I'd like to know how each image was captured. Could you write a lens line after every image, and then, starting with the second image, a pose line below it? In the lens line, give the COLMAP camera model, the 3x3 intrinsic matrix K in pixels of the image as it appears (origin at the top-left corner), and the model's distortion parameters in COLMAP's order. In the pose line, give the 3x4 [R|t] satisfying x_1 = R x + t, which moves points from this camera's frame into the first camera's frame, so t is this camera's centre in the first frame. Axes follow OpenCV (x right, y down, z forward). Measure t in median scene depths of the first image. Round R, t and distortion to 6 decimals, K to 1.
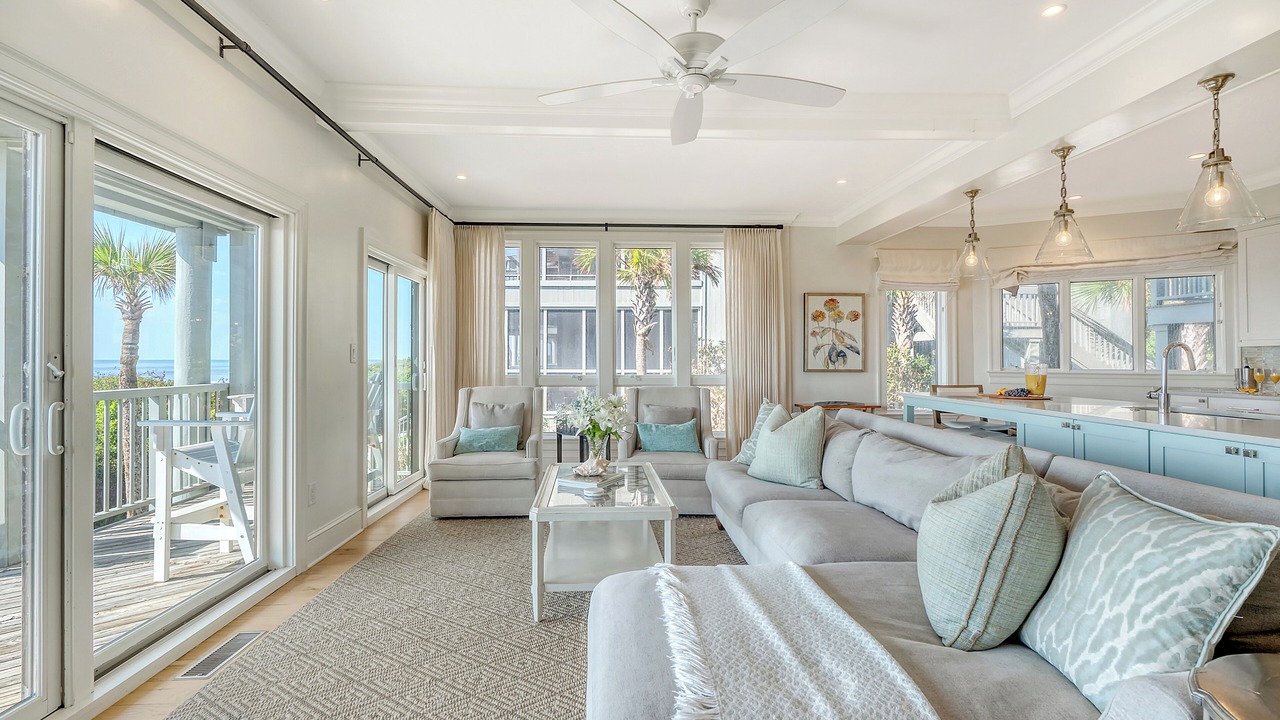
lens RADIAL K [[589.9, 0, 627.1], [0, 589.9, 352.5], [0, 0, 1]] dist [-0.003693, -0.000231]
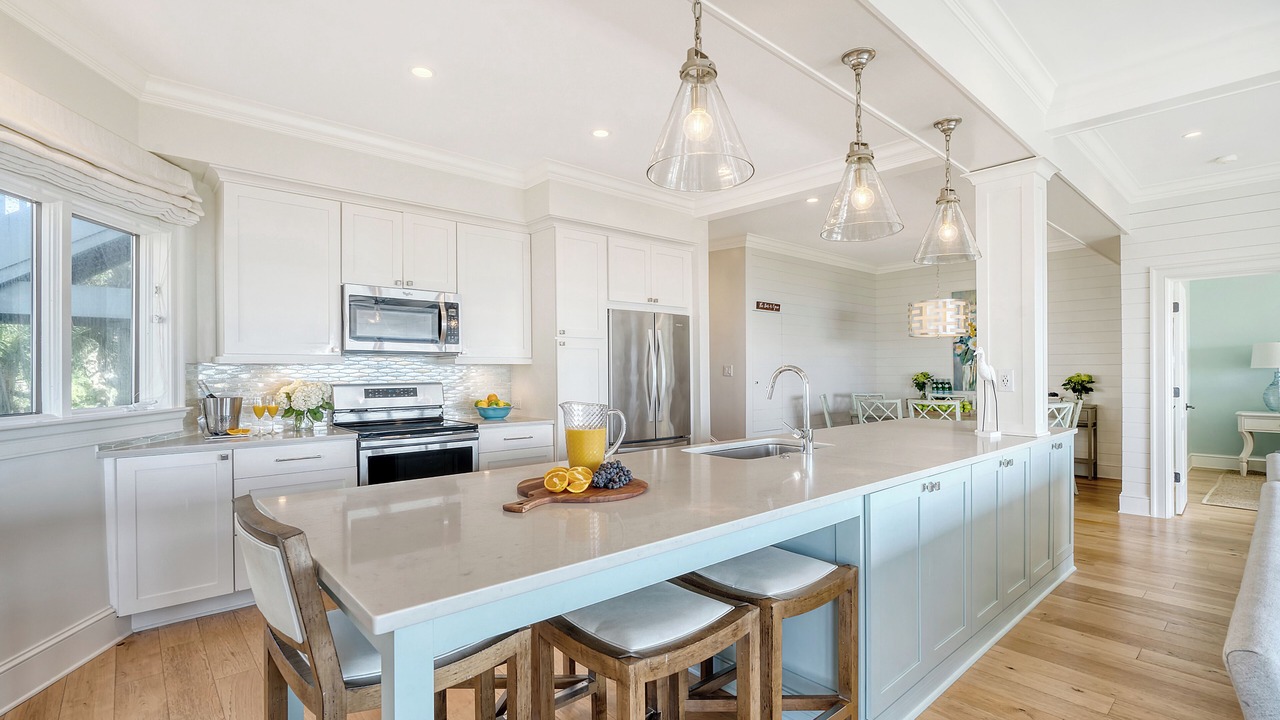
lens RADIAL K [[582.7, 0, 642.7], [0, 582.7, 363.8], [0, 0, 1]] dist [-0.003729, 0.000487]
pose [[-0.639854, 0.007081, 0.768464, 0.225883], [-0.007718, 0.999848, -0.015640, -0.002680], [-0.768458, -0.015938, -0.639702, 0.866241]]
